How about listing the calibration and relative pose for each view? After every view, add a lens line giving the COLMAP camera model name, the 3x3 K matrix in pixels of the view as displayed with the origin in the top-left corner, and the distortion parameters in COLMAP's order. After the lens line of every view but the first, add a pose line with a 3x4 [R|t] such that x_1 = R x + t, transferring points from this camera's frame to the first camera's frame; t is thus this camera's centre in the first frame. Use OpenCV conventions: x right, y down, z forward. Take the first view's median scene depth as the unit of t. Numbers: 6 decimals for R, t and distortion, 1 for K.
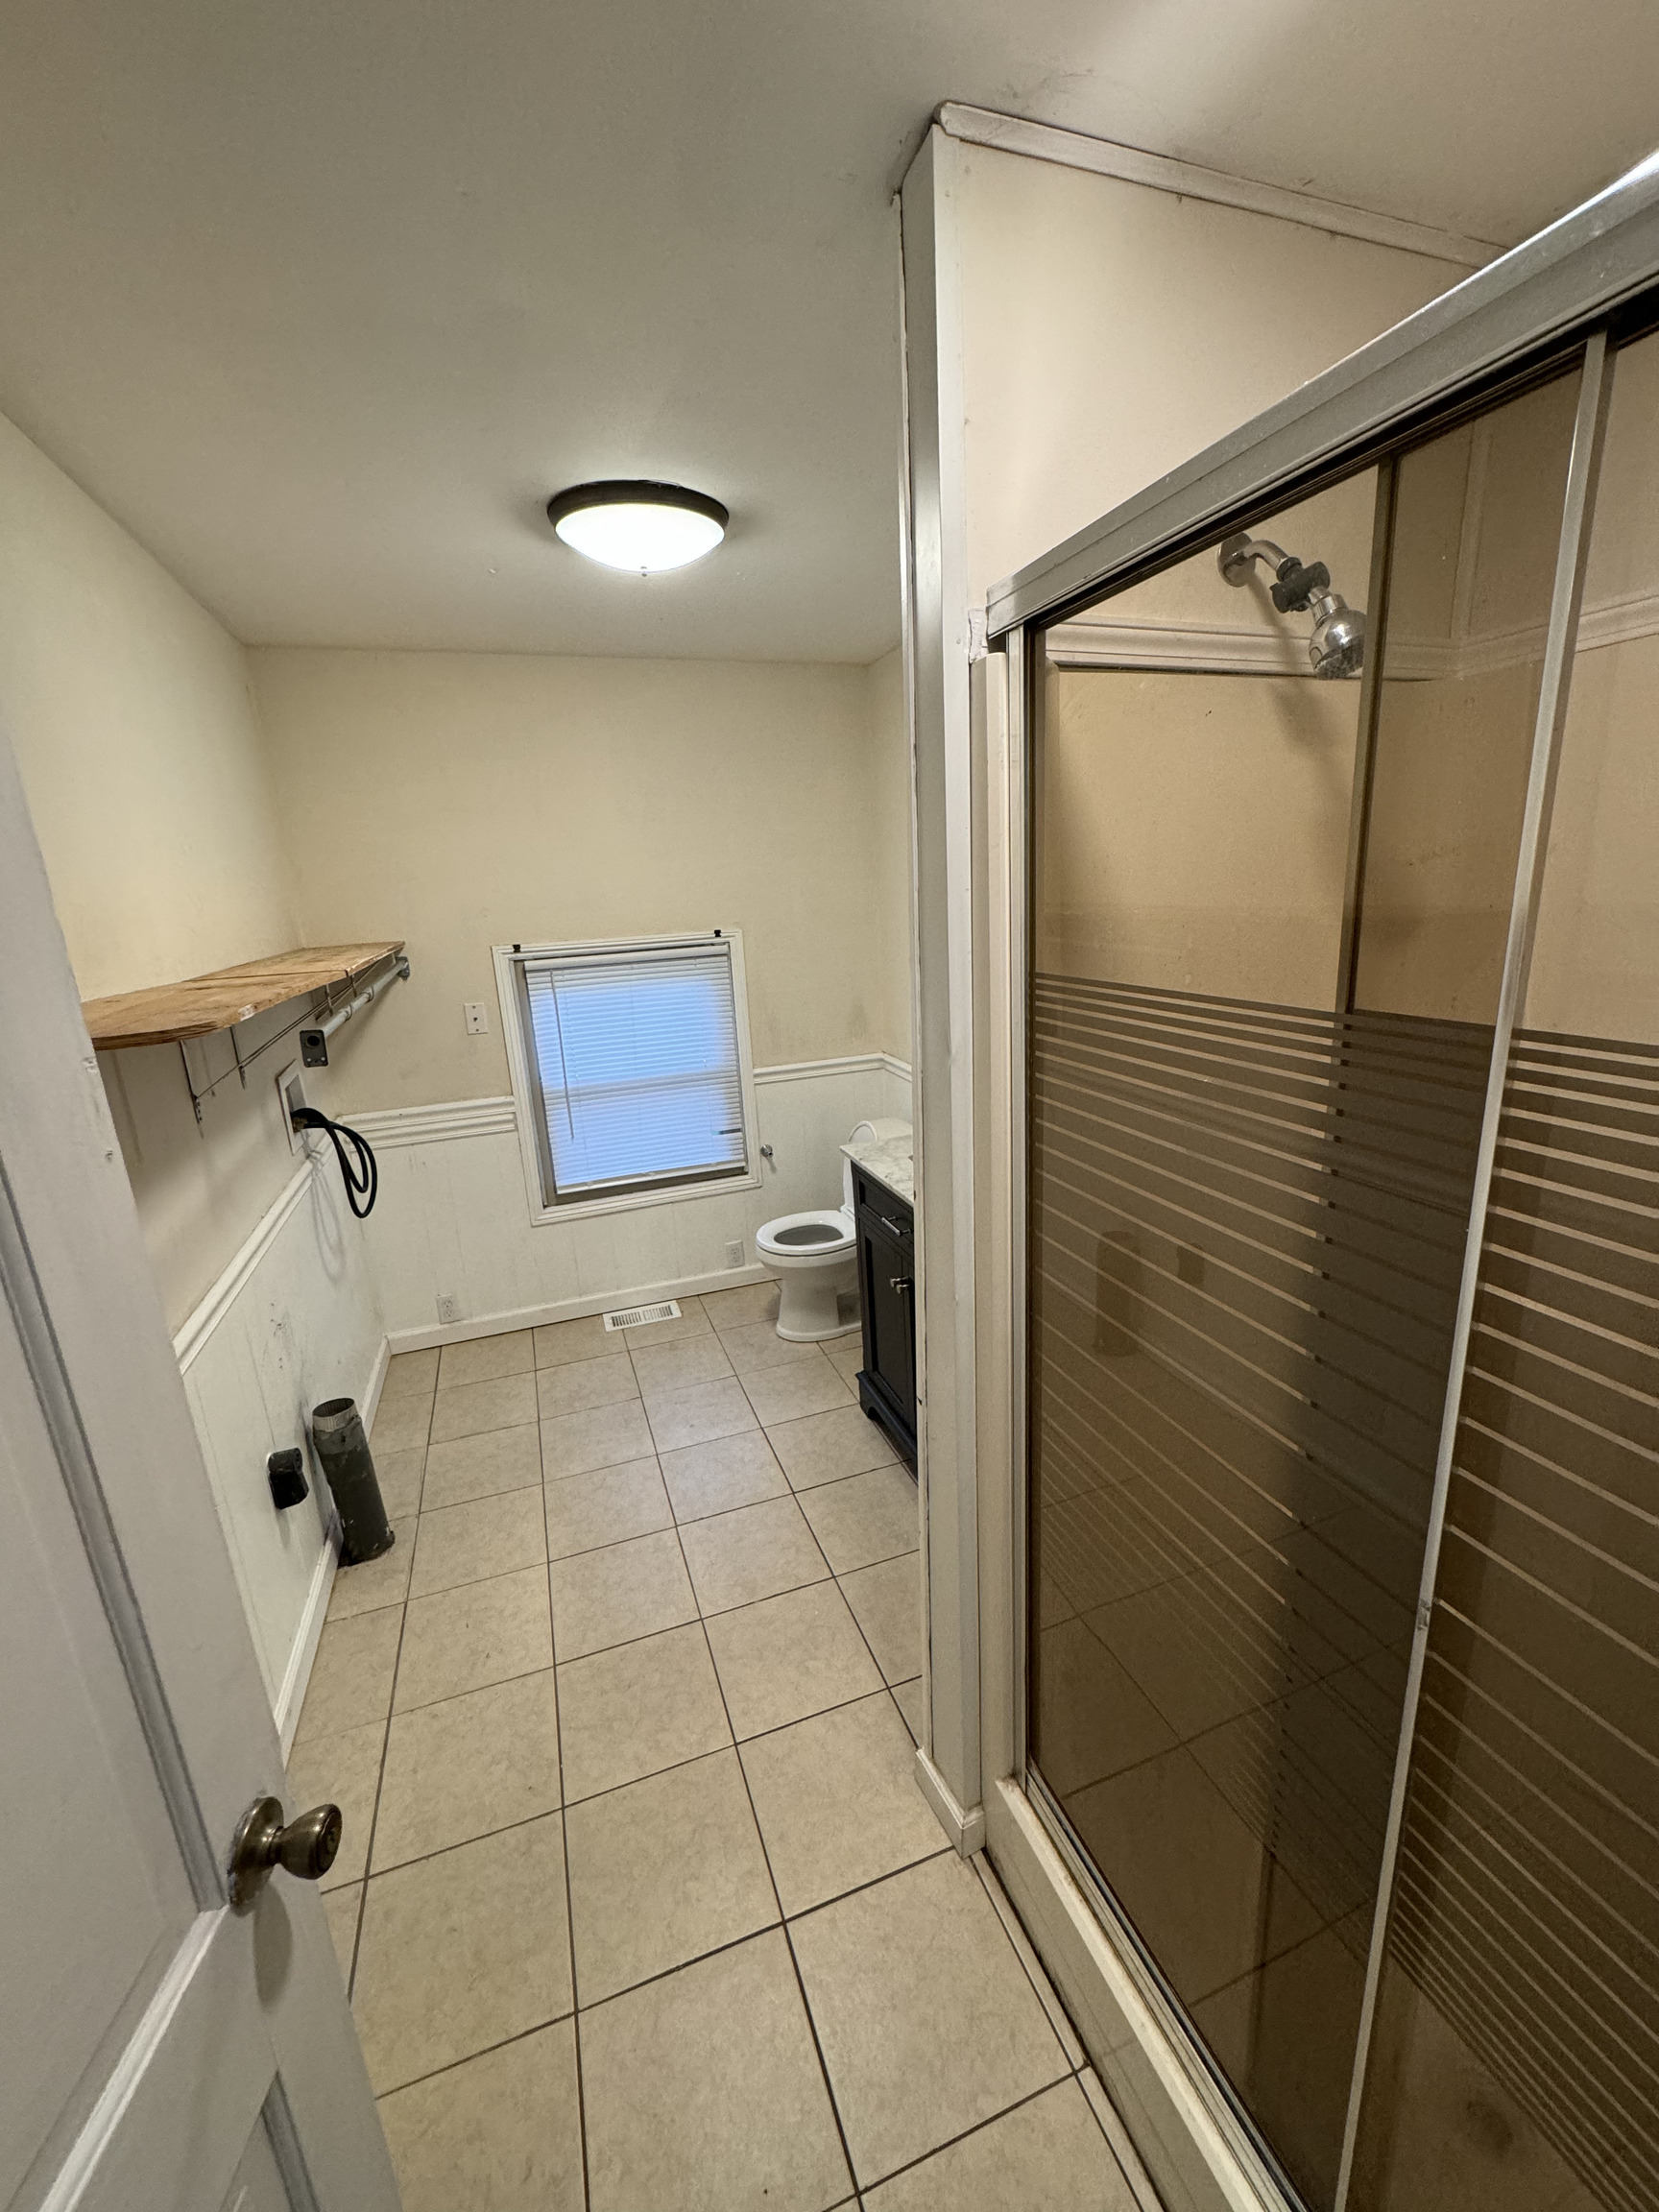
lens RADIAL K [[878.9, 0, 831.1], [0, 878.9, 1104.7], [0, 0, 1]] dist [-0.000738, 0.000723]
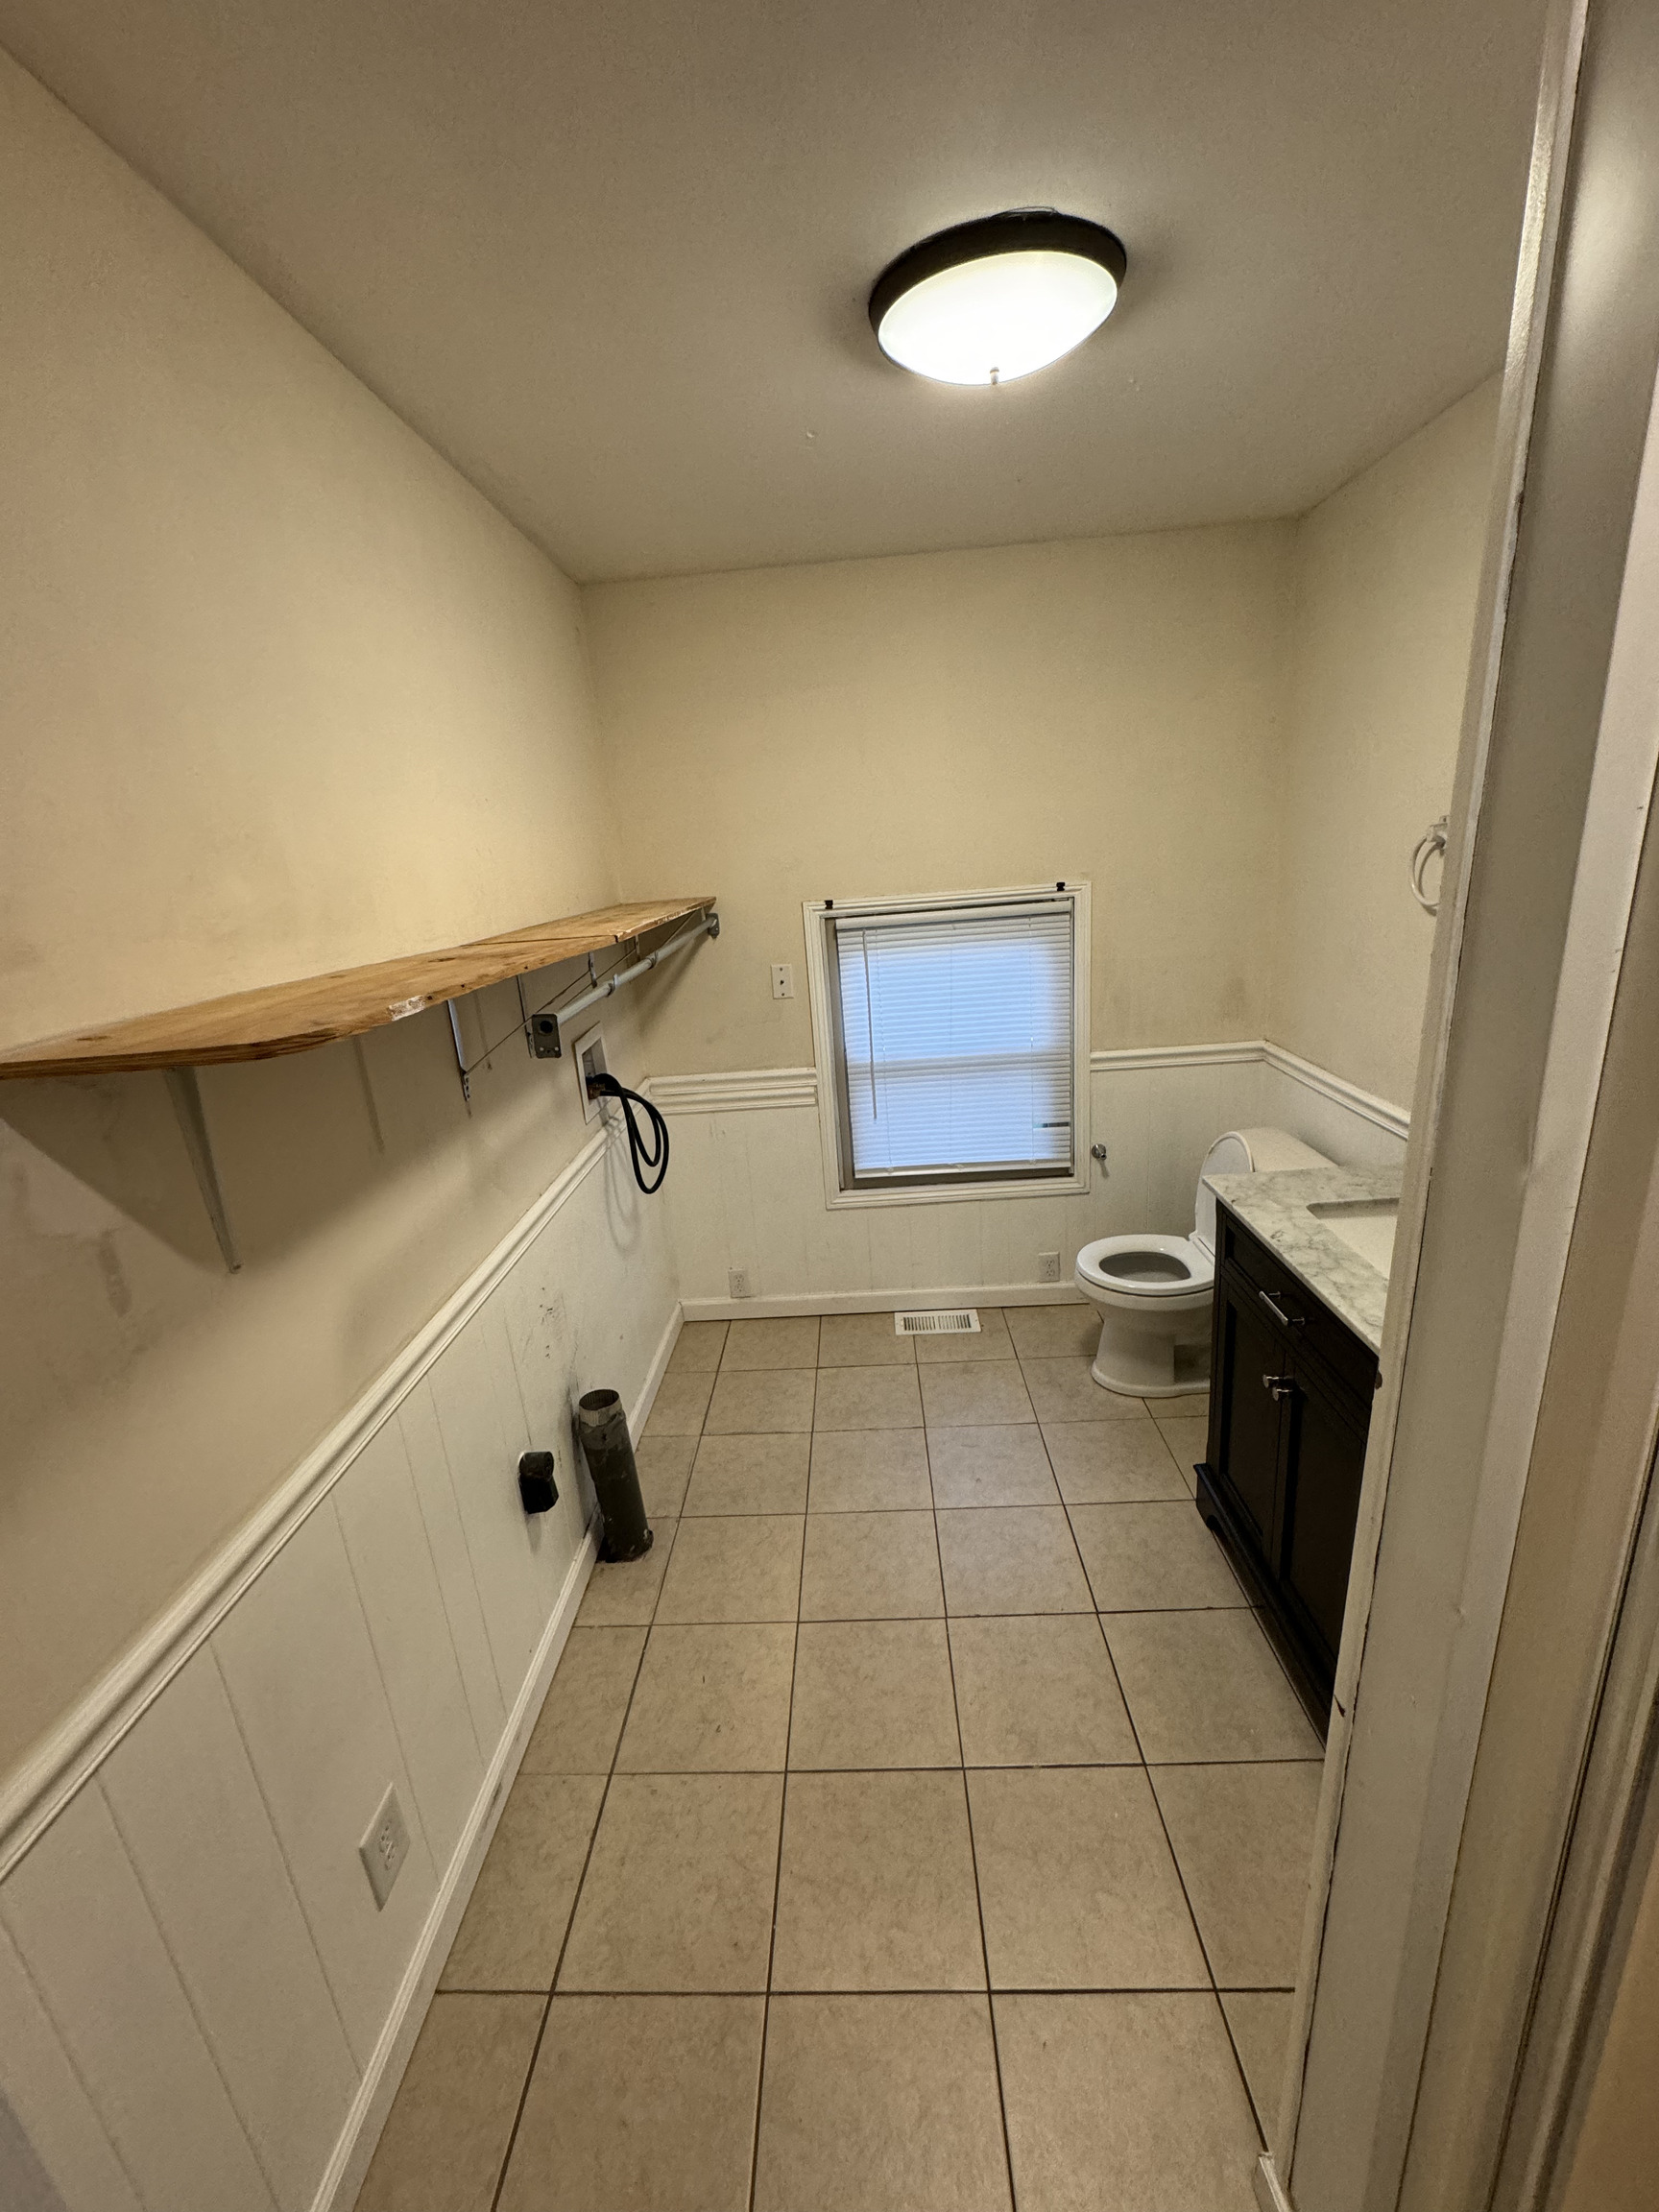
lens RADIAL K [[878.9, 0, 831.1], [0, 878.9, 1104.7], [0, 0, 1]] dist [-0.000738, 0.000723]
pose [[0.929948, 0.087574, -0.357110, -0.020317], [-0.067220, 0.995347, 0.069042, -0.040559], [0.361494, -0.040201, 0.931507, 0.175187]]
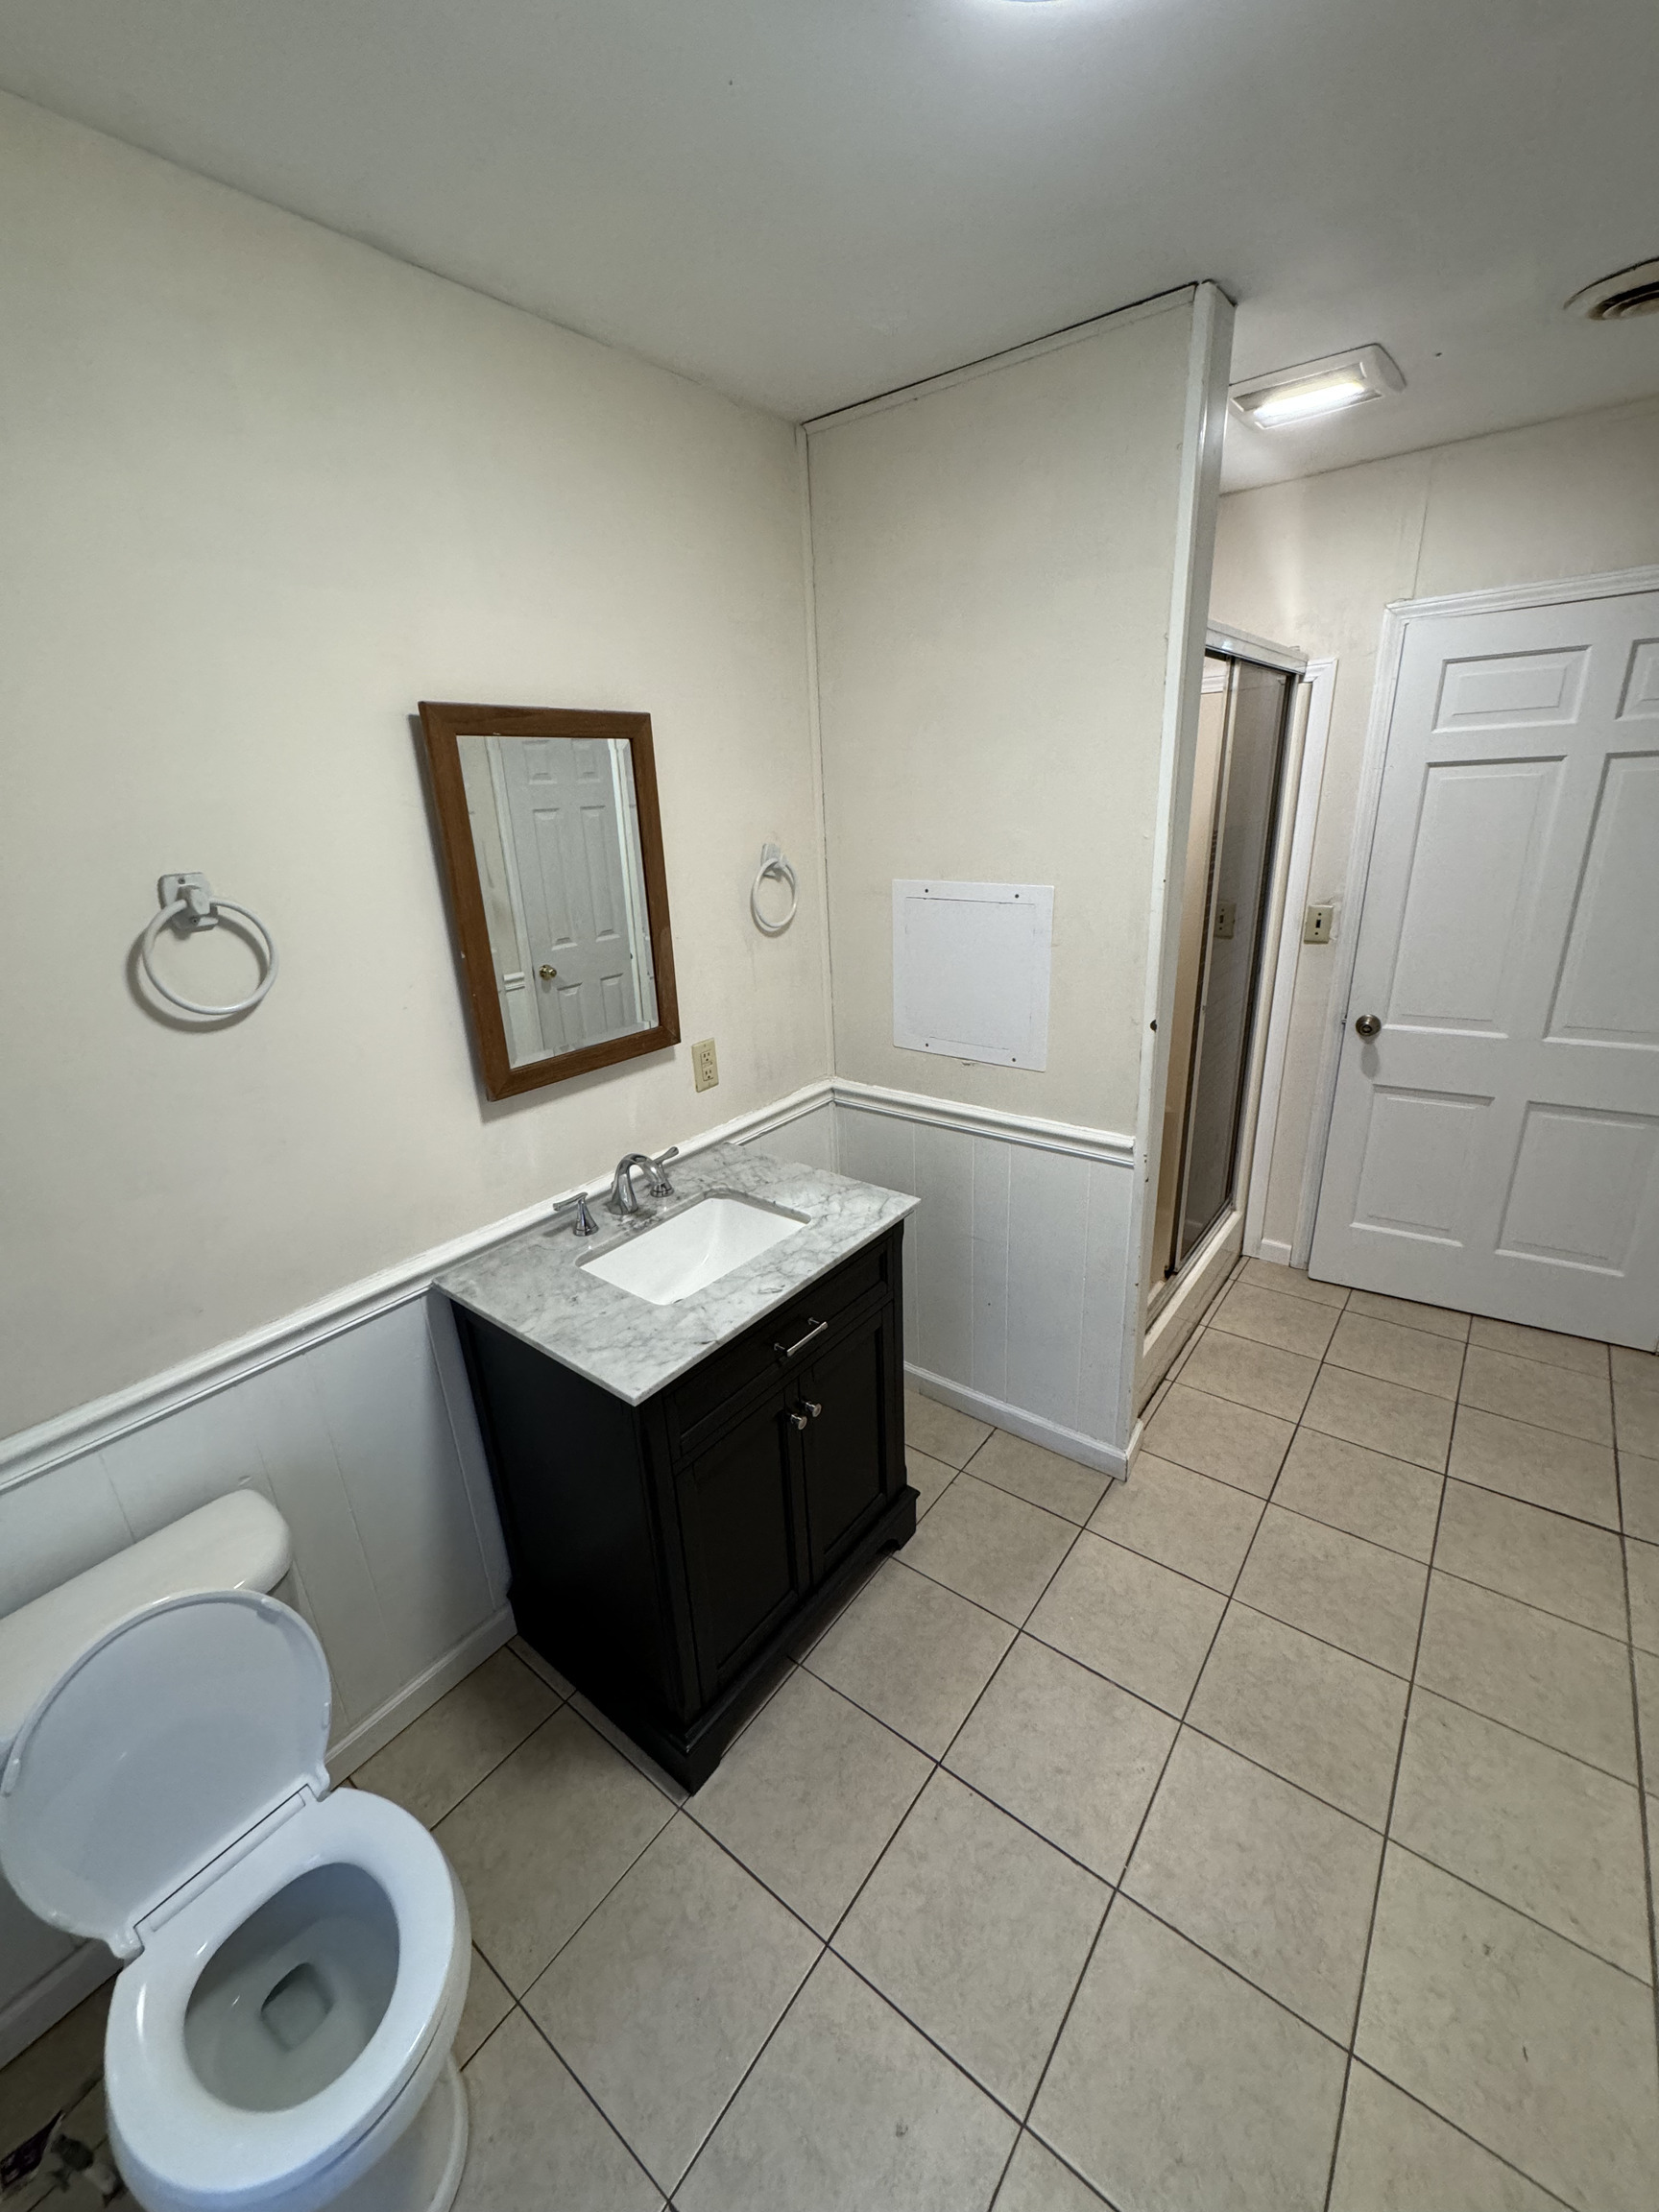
lens RADIAL K [[878.9, 0, 831.1], [0, 878.9, 1104.7], [0, 0, 1]] dist [-0.000738, 0.000723]
pose [[-0.534074, -0.215730, 0.817451, -0.369054], [0.278263, 0.868169, 0.410916, -0.235468], [-0.798333, 0.446926, -0.403637, 0.956323]]
